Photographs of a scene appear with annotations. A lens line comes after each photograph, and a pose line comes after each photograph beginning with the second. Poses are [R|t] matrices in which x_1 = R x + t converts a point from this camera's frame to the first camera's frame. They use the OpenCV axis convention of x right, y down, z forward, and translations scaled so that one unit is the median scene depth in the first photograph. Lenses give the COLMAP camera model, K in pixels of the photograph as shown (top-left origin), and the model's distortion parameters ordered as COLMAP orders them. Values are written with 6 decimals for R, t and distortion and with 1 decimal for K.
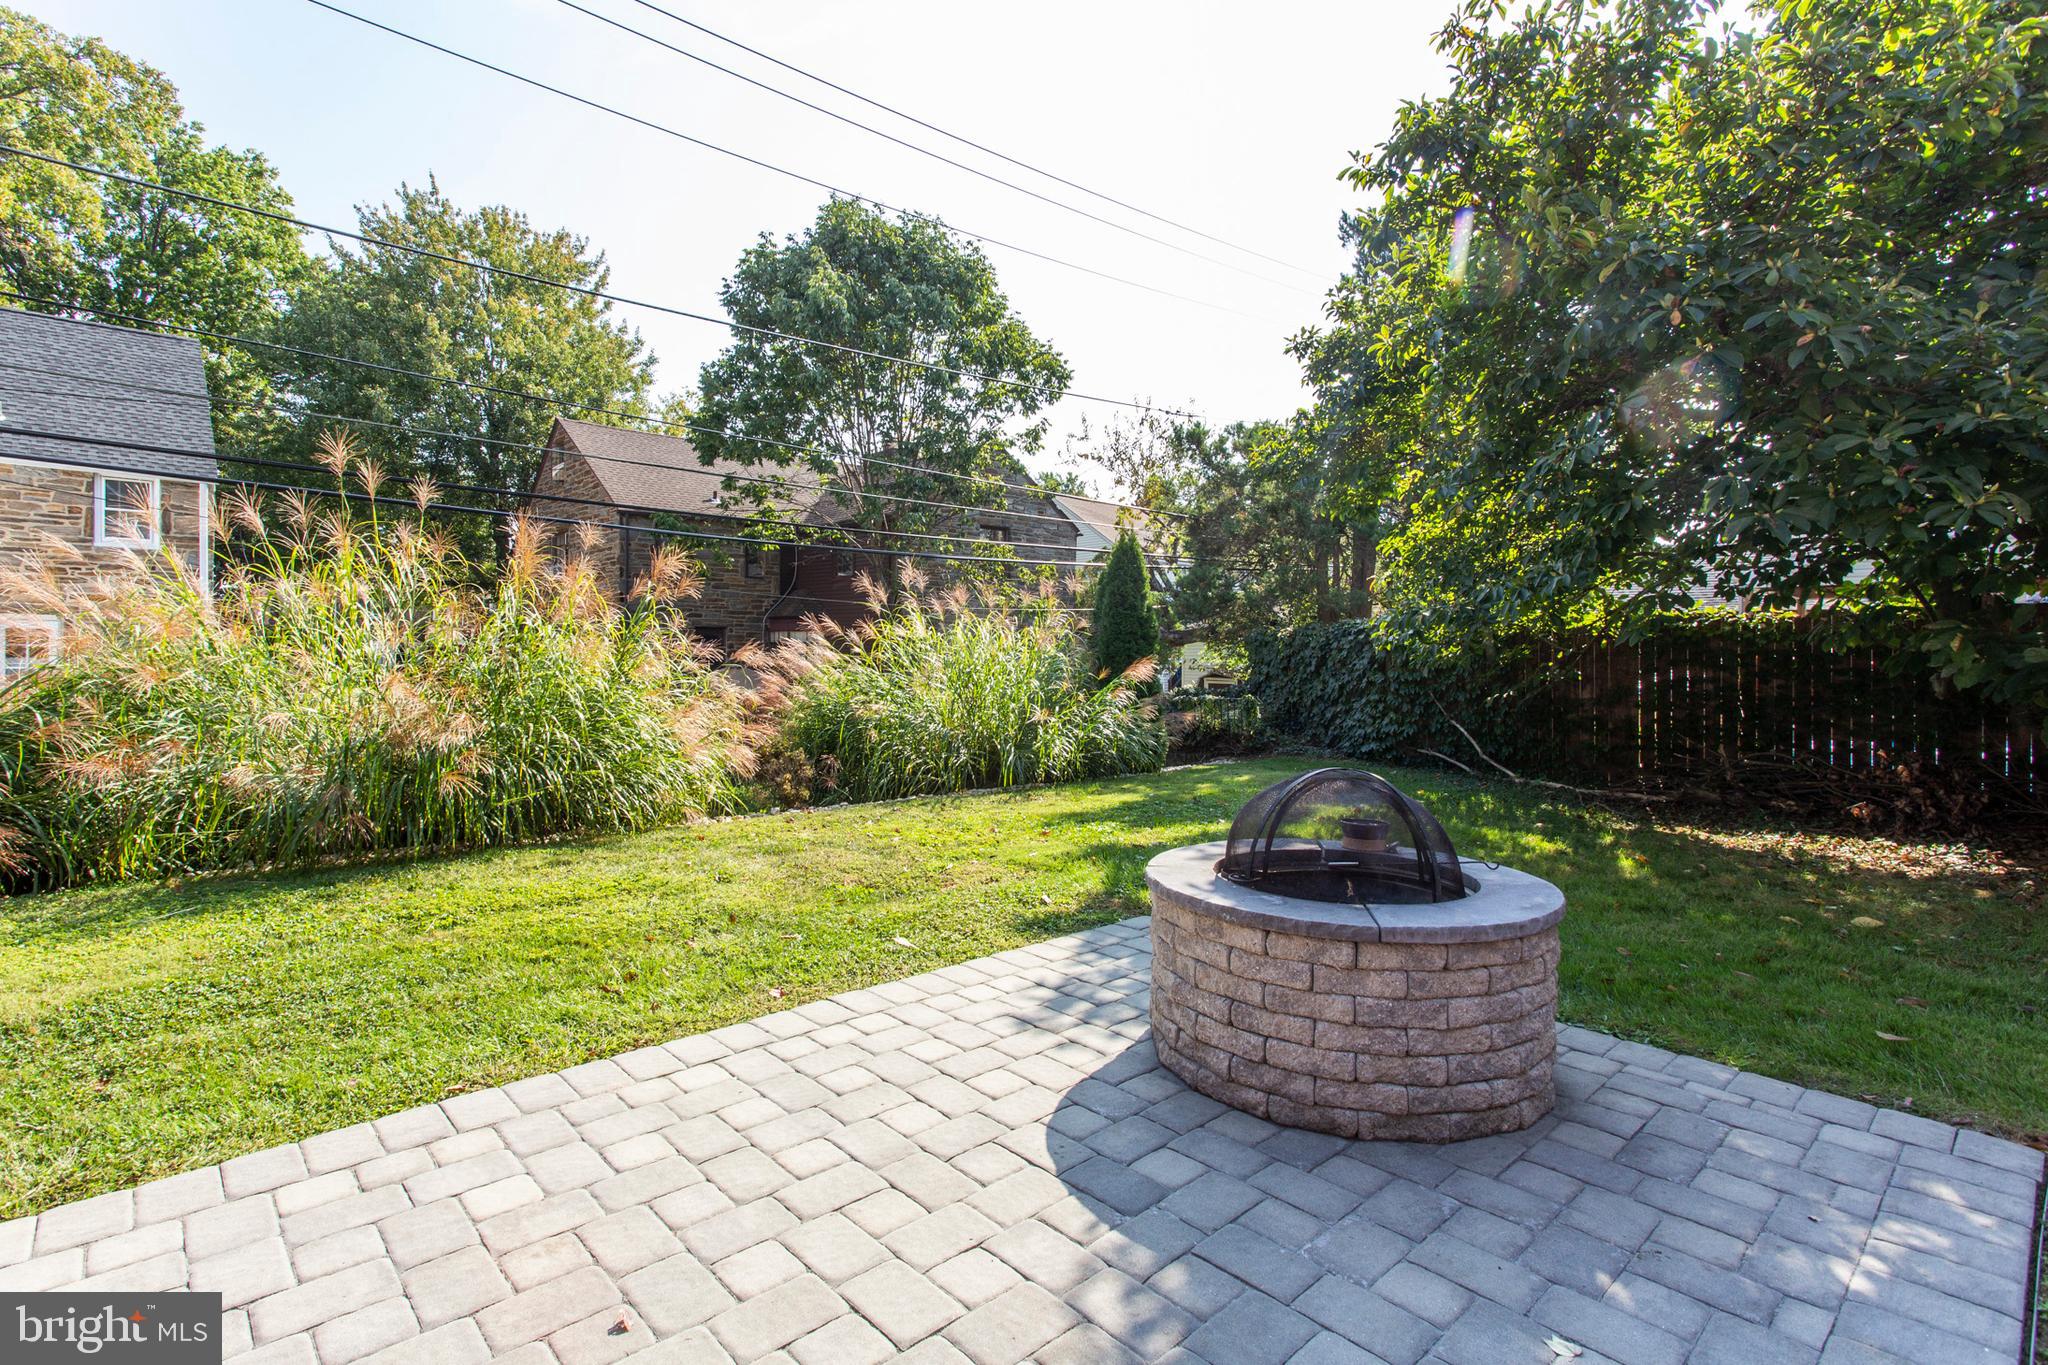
lens RADIAL K [[1007.2, 0, 1009.2], [0, 1007.2, 684.4], [0, 0, 1]] dist [-0.002413, 0.001905]
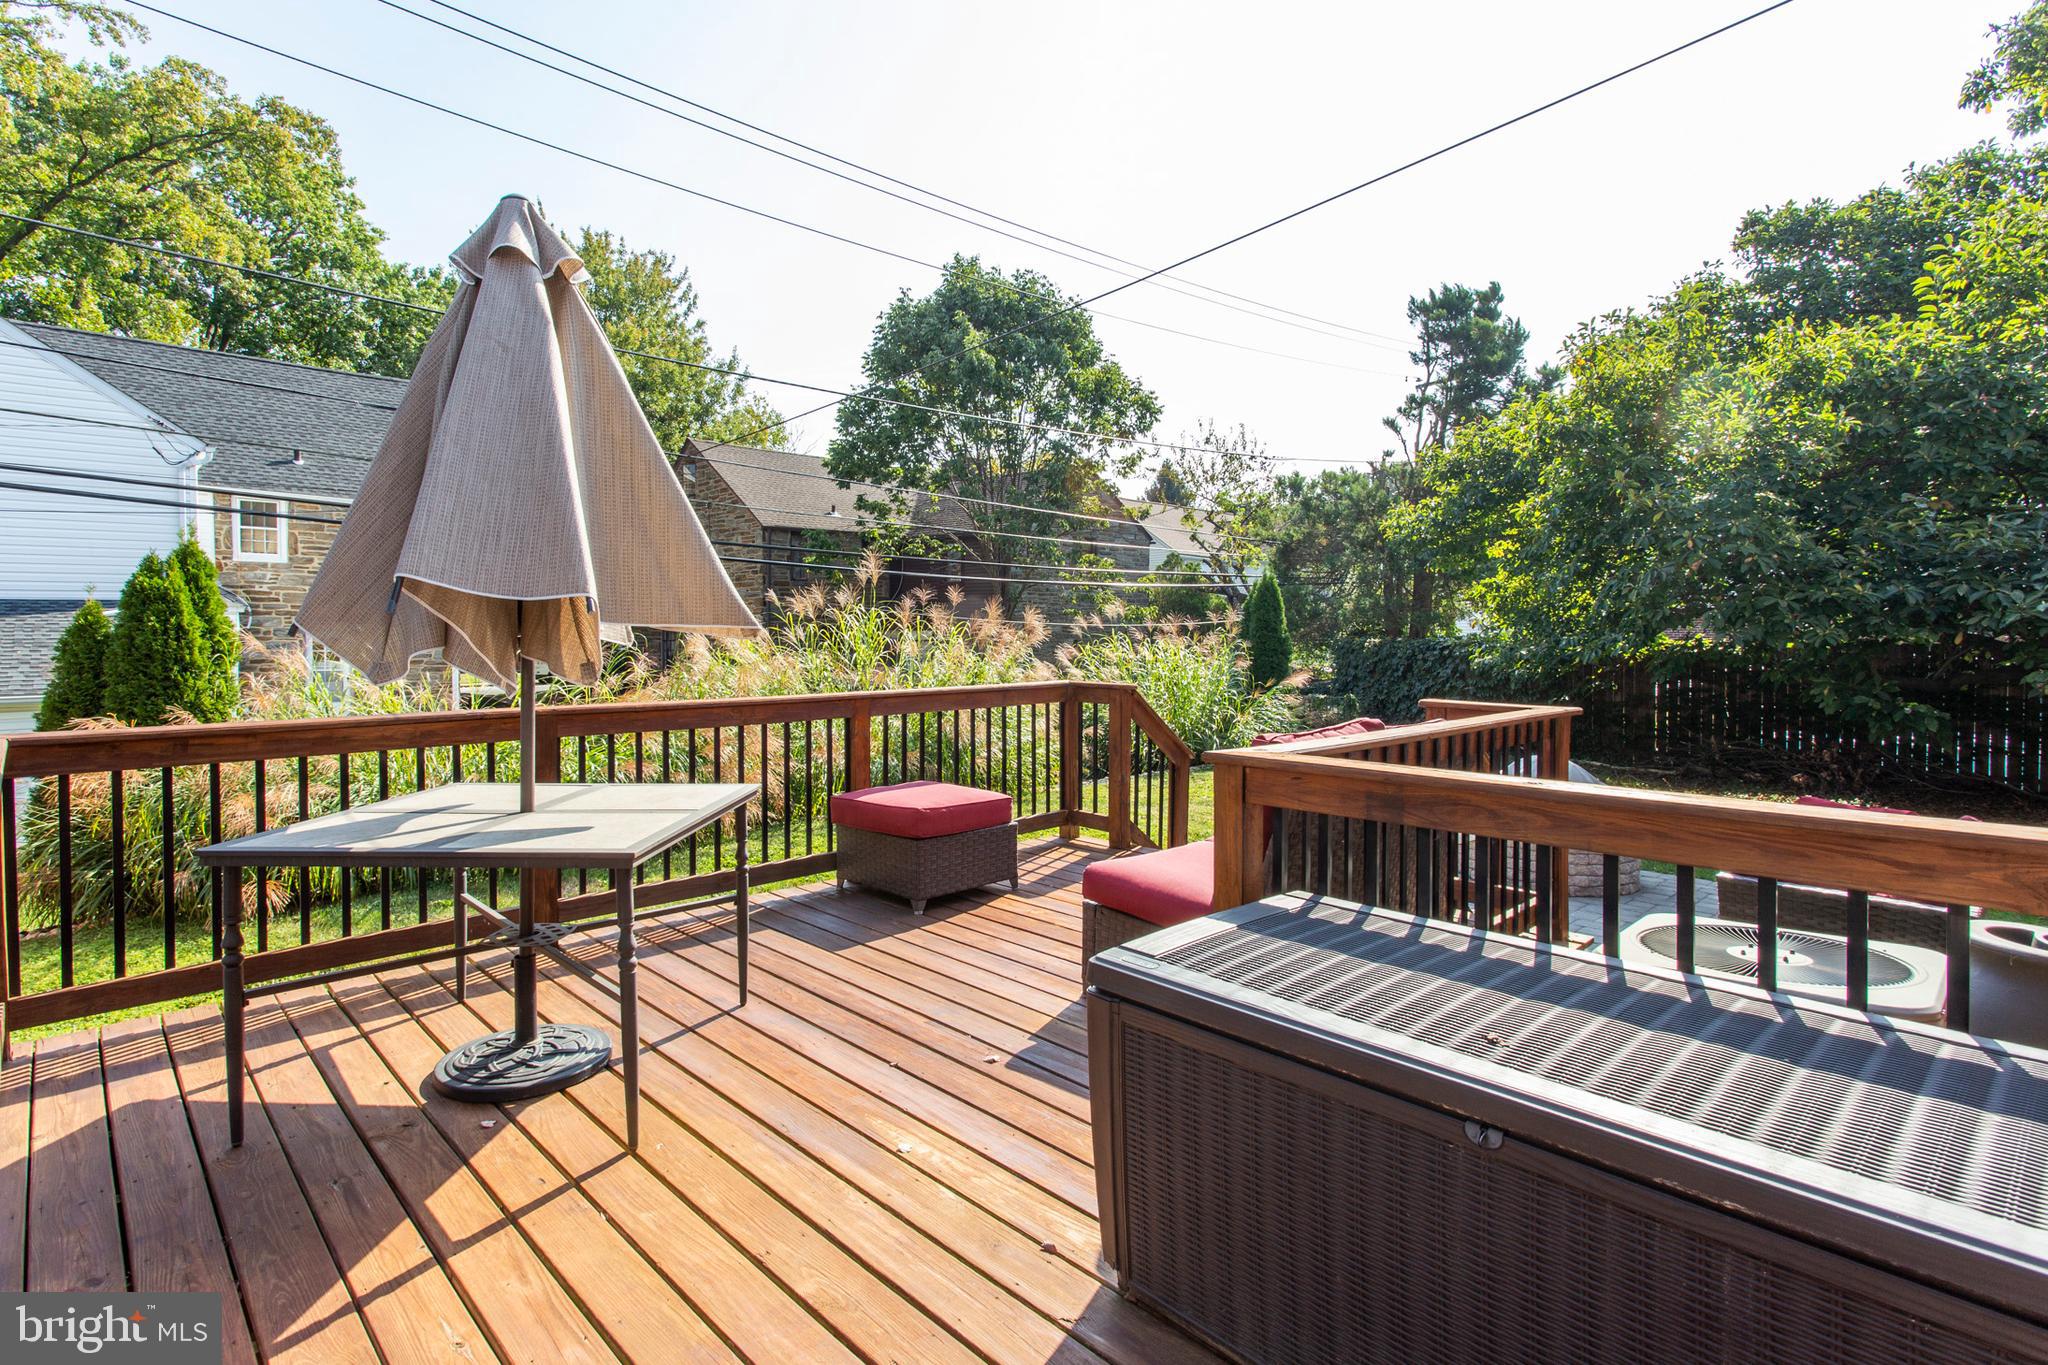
lens RADIAL K [[1007.2, 0, 1035.0], [0, 1007.2, 669.8], [0, 0, 1]] dist [-0.002413, 0.001905]
pose [[0.999799, -0.000465, 0.020029, -0.109528], [0.000398, 0.999994, 0.003322, -0.014629], [-0.020030, -0.003314, 0.999794, -0.157653]]
